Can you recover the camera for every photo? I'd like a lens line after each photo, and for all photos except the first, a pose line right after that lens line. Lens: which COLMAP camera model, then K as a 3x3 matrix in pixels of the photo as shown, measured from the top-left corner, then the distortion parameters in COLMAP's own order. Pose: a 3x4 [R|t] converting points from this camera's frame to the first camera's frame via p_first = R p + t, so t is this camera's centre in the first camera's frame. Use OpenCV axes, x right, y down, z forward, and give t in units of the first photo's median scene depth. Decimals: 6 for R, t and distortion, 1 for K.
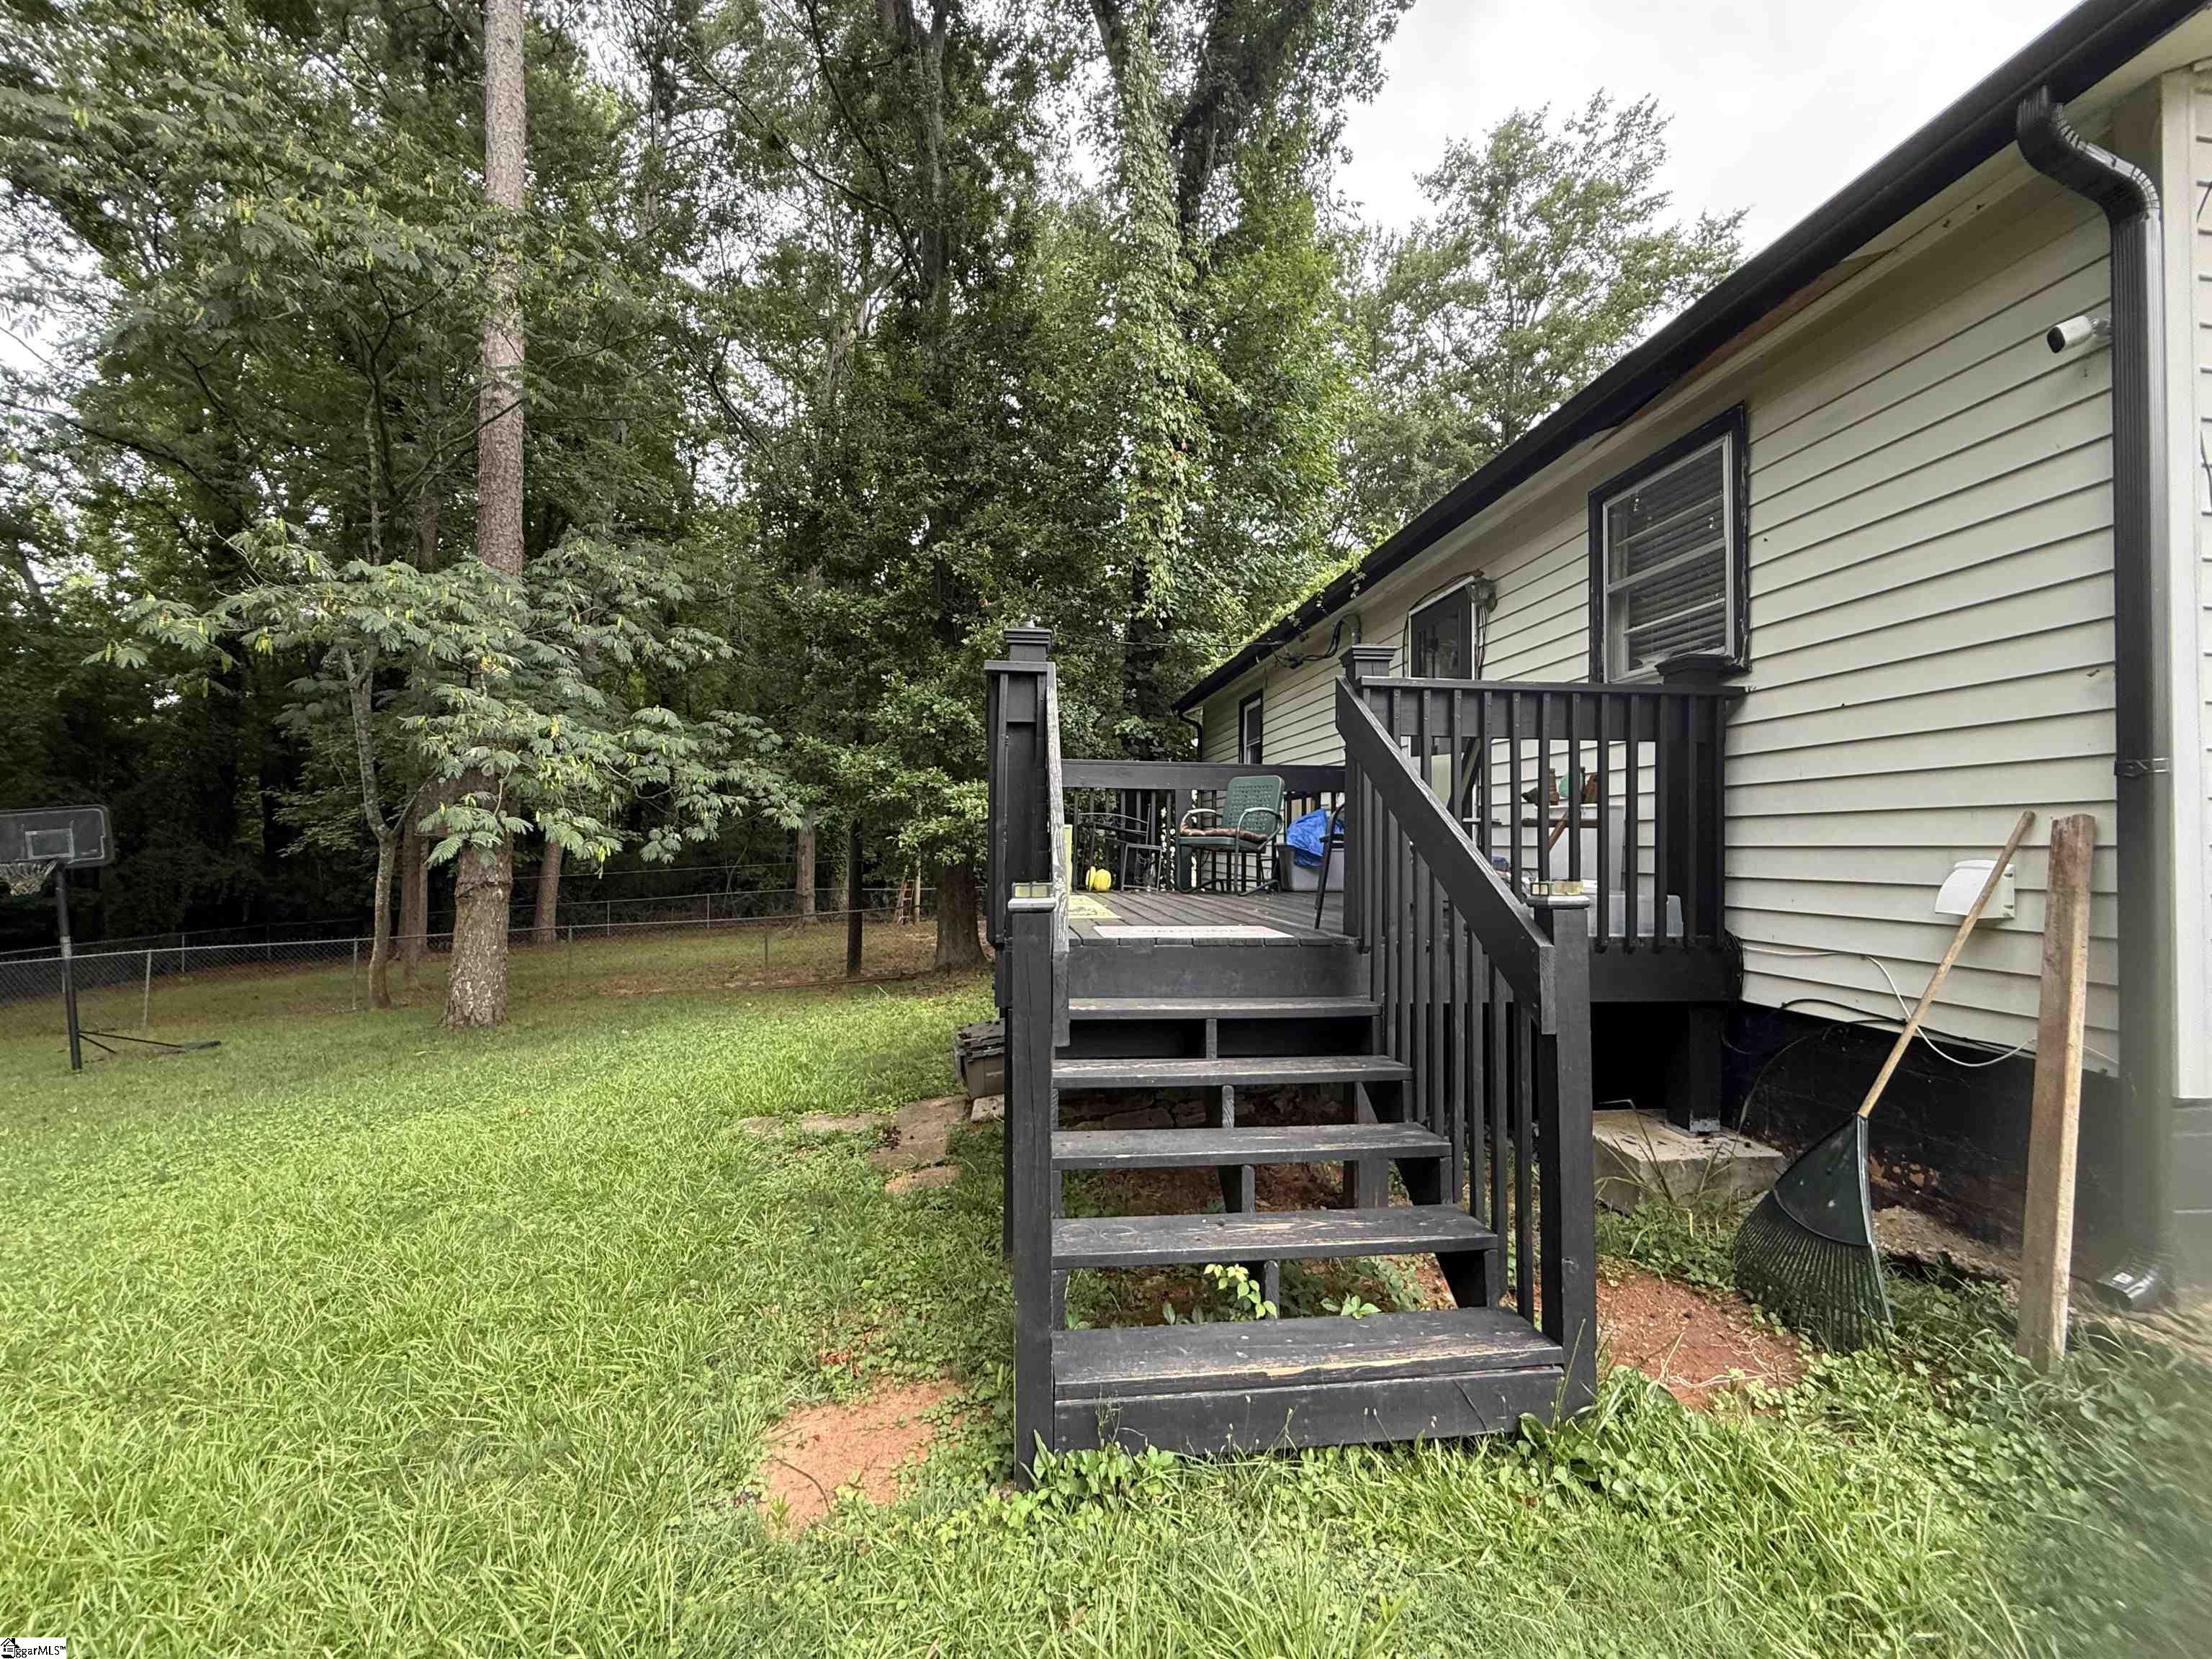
lens RADIAL K [[885.6, 0, 1100.6], [0, 885.6, 849.0], [0, 0, 1]] dist [0.001011, -0.000354]
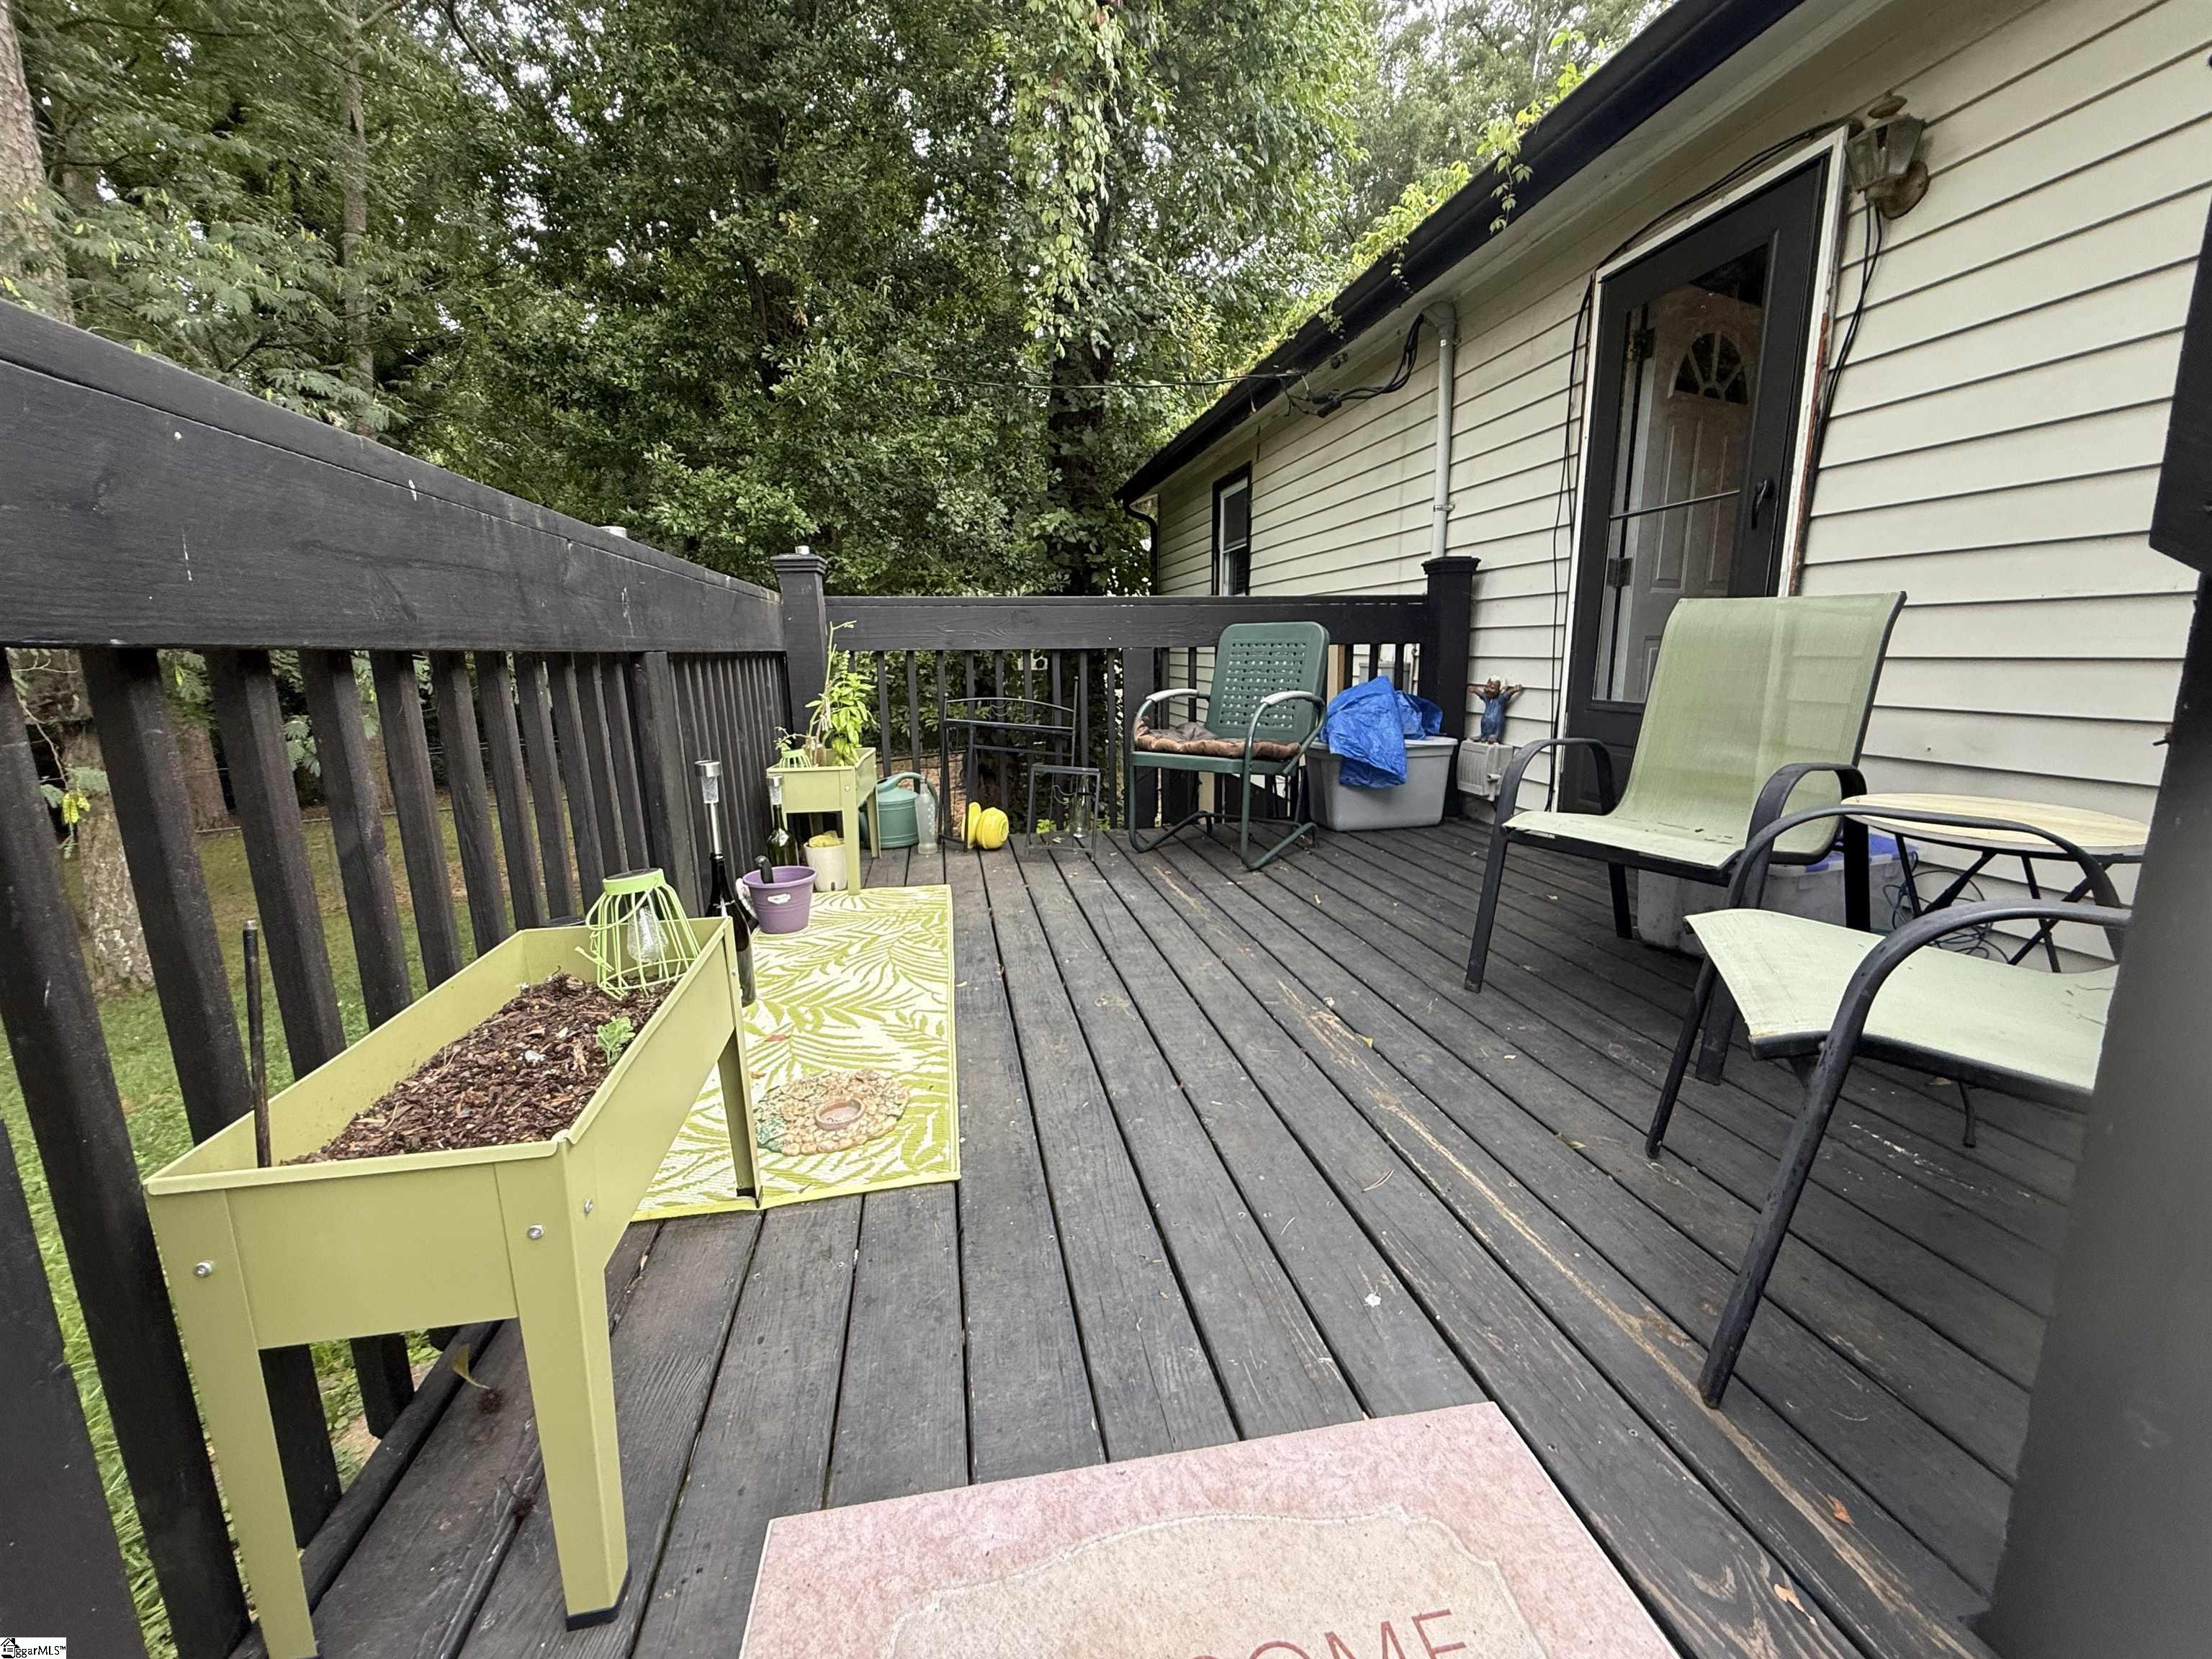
lens RADIAL K [[885.6, 0, 1098.7], [0, 885.6, 823.7], [0, 0, 1]] dist [0.001011, -0.000354]
pose [[0.997904, -0.039038, 0.051604, 0.028302], [0.028556, 0.981336, 0.190169, -0.049629], [-0.058065, -0.188297, 0.980394, 0.337385]]
